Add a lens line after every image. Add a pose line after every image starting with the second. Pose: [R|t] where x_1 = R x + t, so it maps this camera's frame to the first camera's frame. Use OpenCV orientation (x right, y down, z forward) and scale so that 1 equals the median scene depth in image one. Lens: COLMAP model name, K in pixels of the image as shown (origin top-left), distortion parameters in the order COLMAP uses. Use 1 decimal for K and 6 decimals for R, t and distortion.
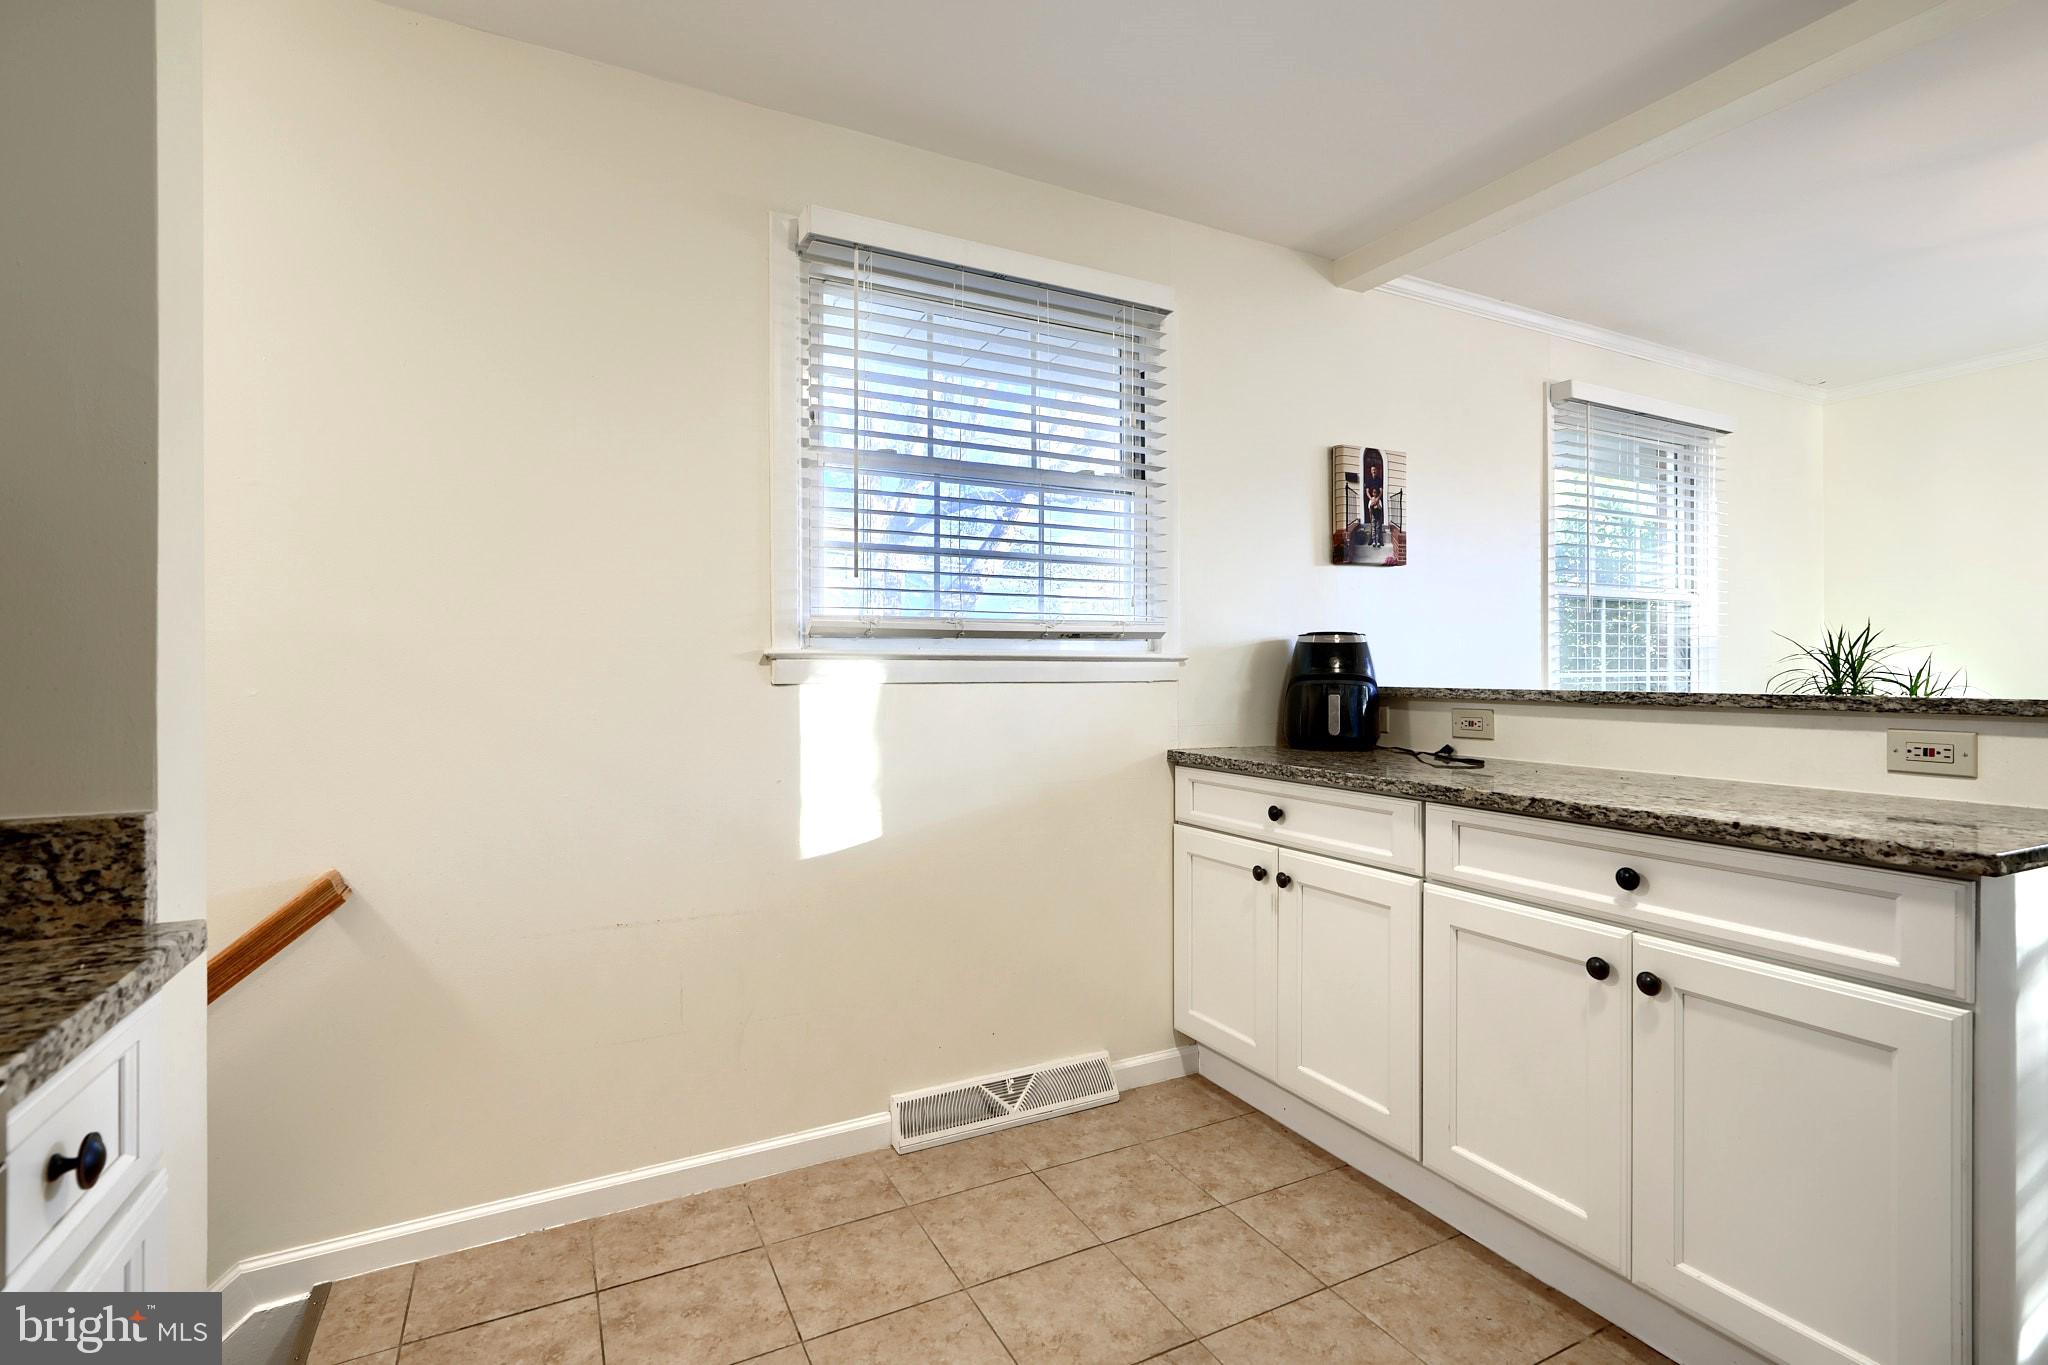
lens RADIAL K [[926.1, 0, 1024.0], [0, 926.1, 682.5], [0, 0, 1]] dist [-0.002469, -0.000298]
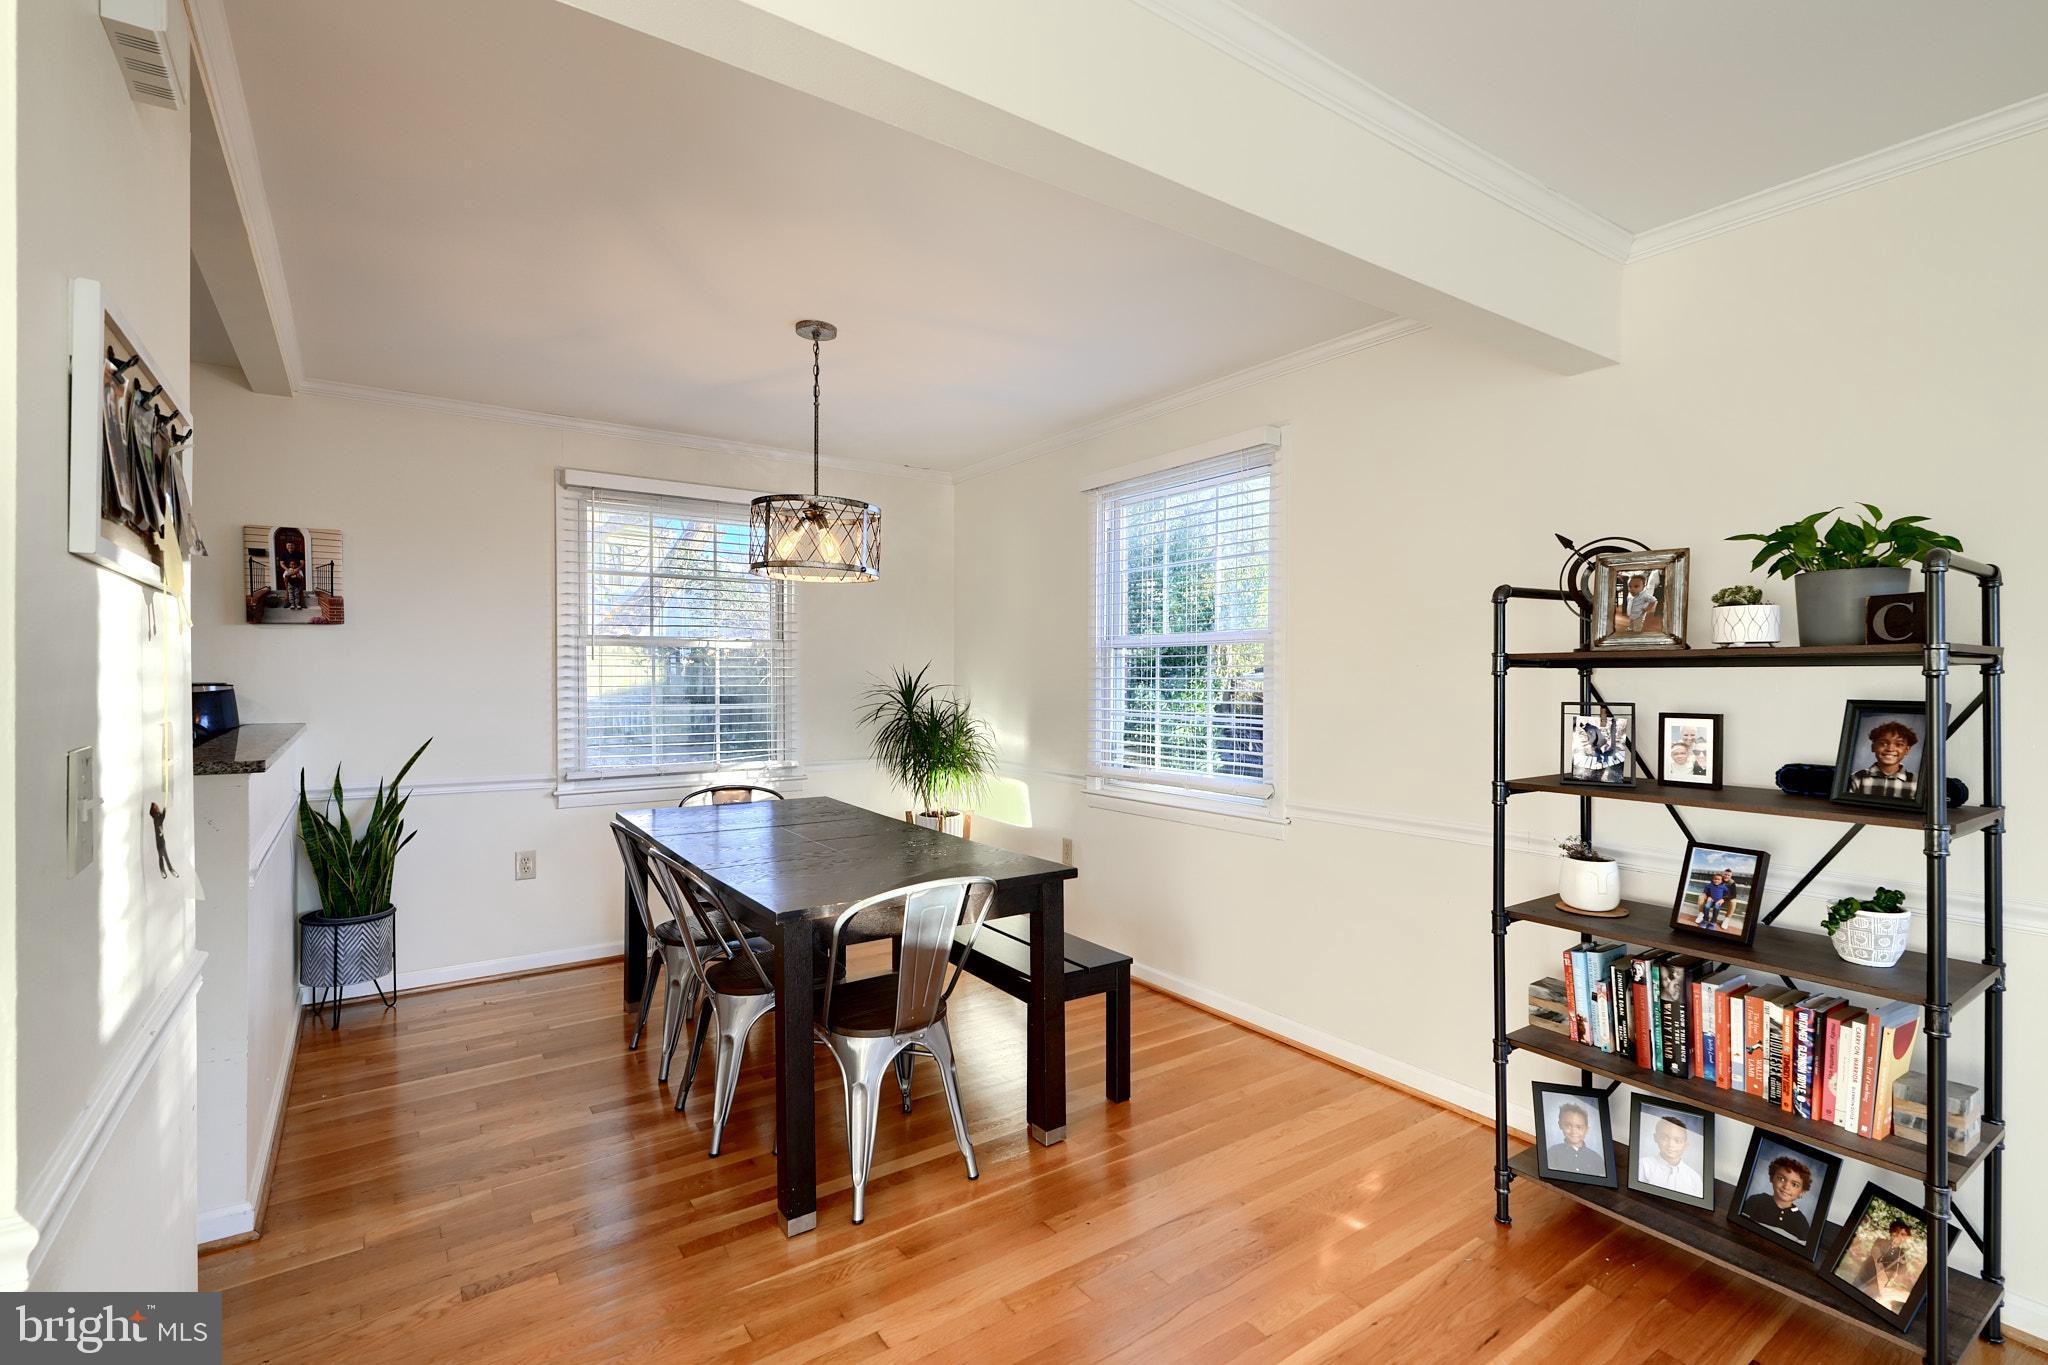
lens RADIAL K [[976.4, 0, 1024.0], [0, 976.4, 682.5], [0, 0, 1]] dist [0.018153, -0.000016]
pose [[0.992762, 0.001828, 0.120086, 1.177378], [-0.002420, 0.999986, 0.004784, -0.060094], [-0.120075, -0.005040, 0.992752, -0.392678]]
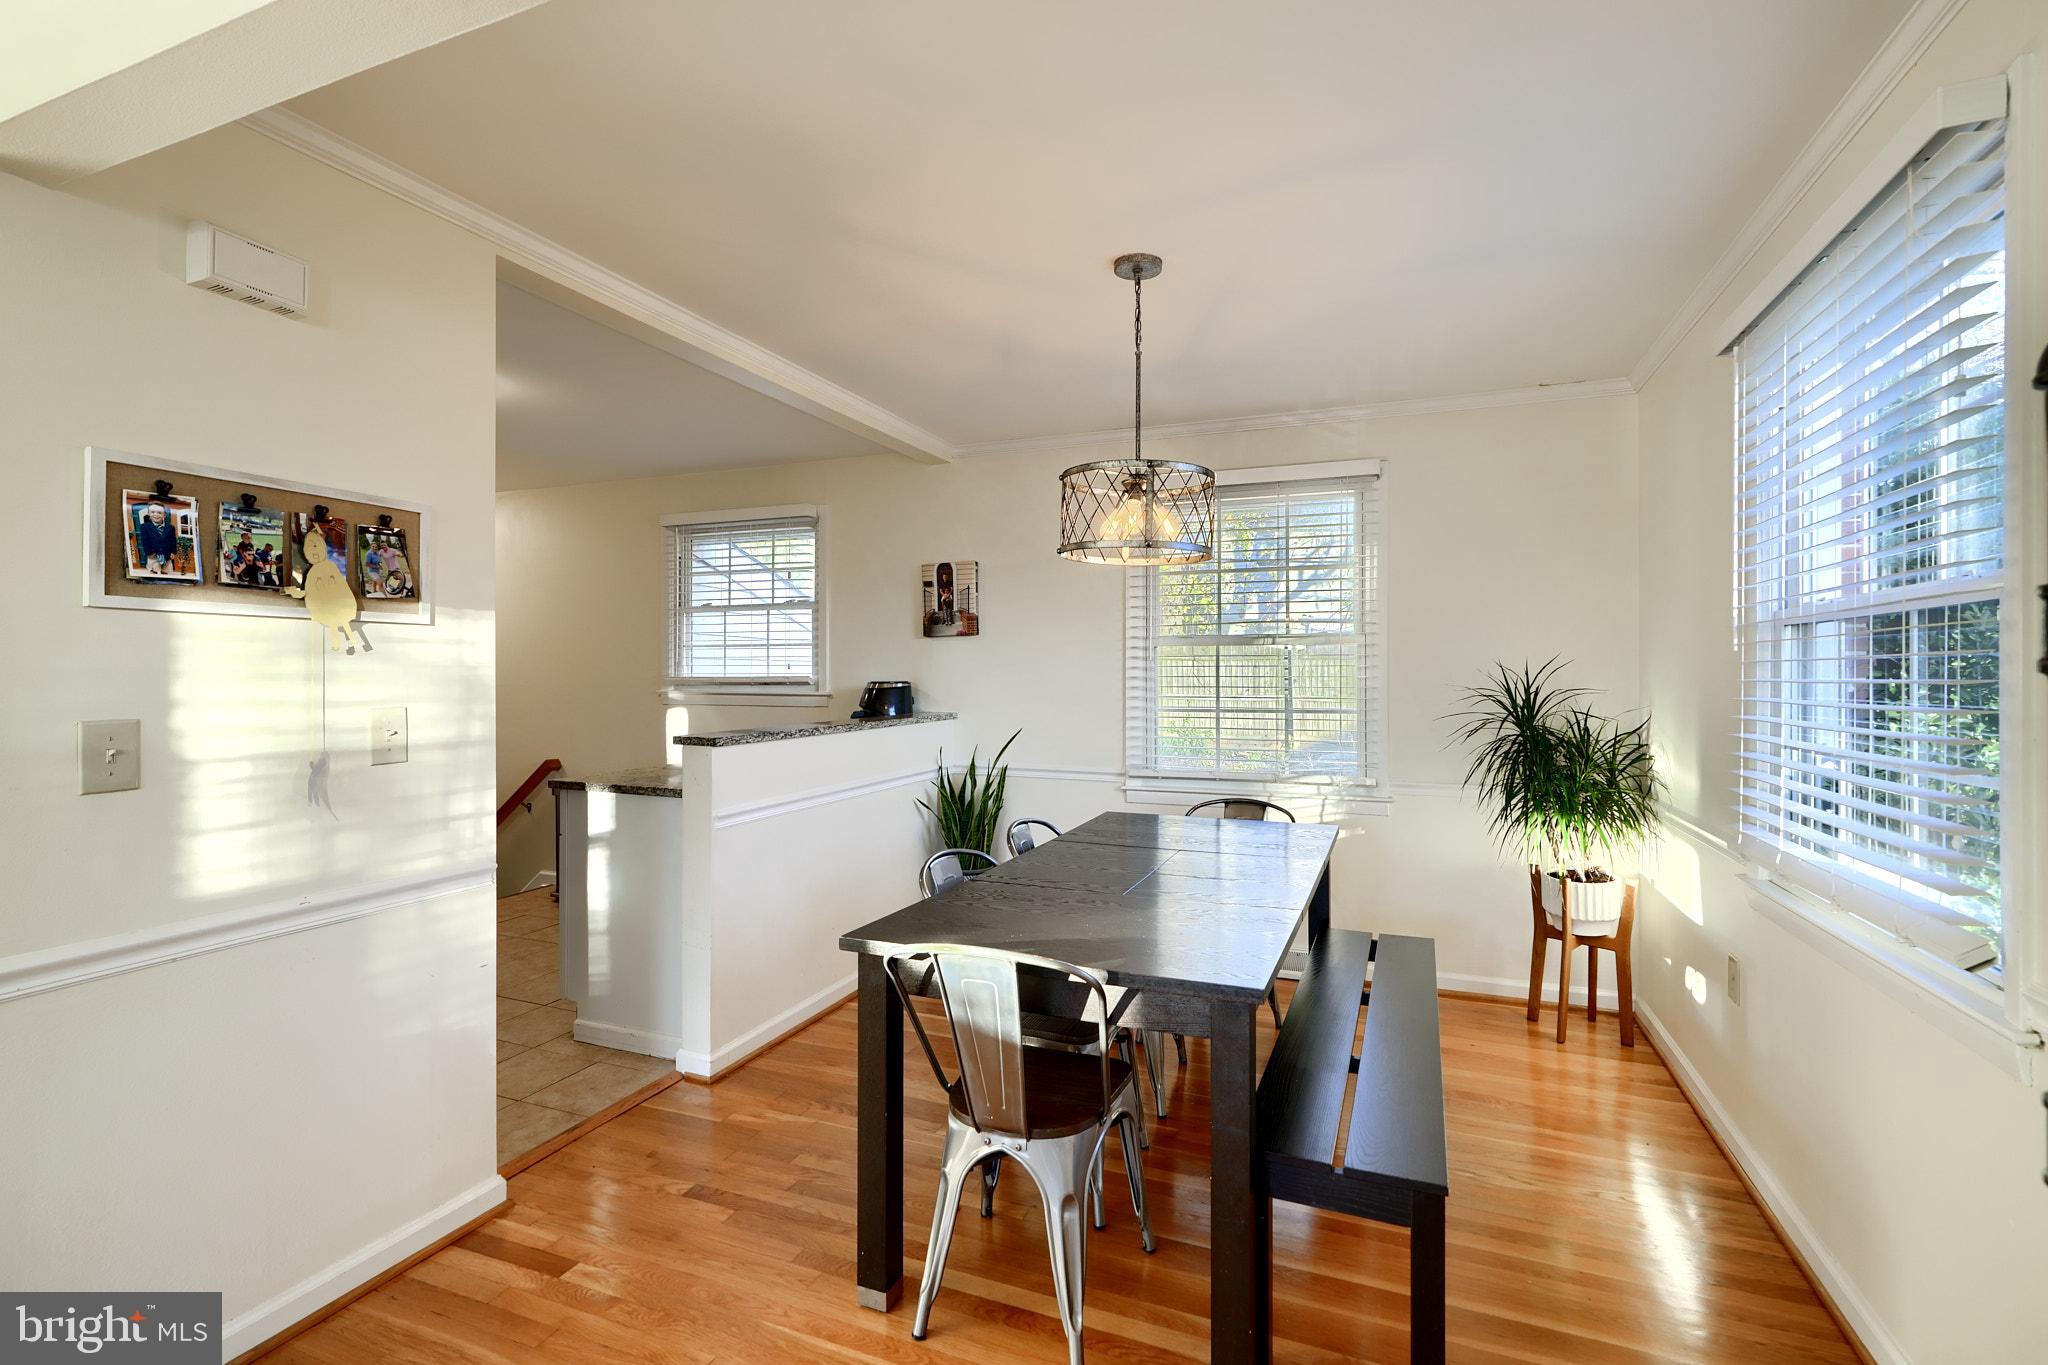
lens RADIAL K [[926.1, 0, 1024.0], [0, 926.1, 682.5], [0, 0, 1]] dist [-0.002469, -0.000298]
pose [[0.655751, 0.011464, -0.754890, 1.665367], [-0.007596, 0.999934, 0.008587, -0.064034], [0.754939, 0.000103, 0.655795, 0.066836]]
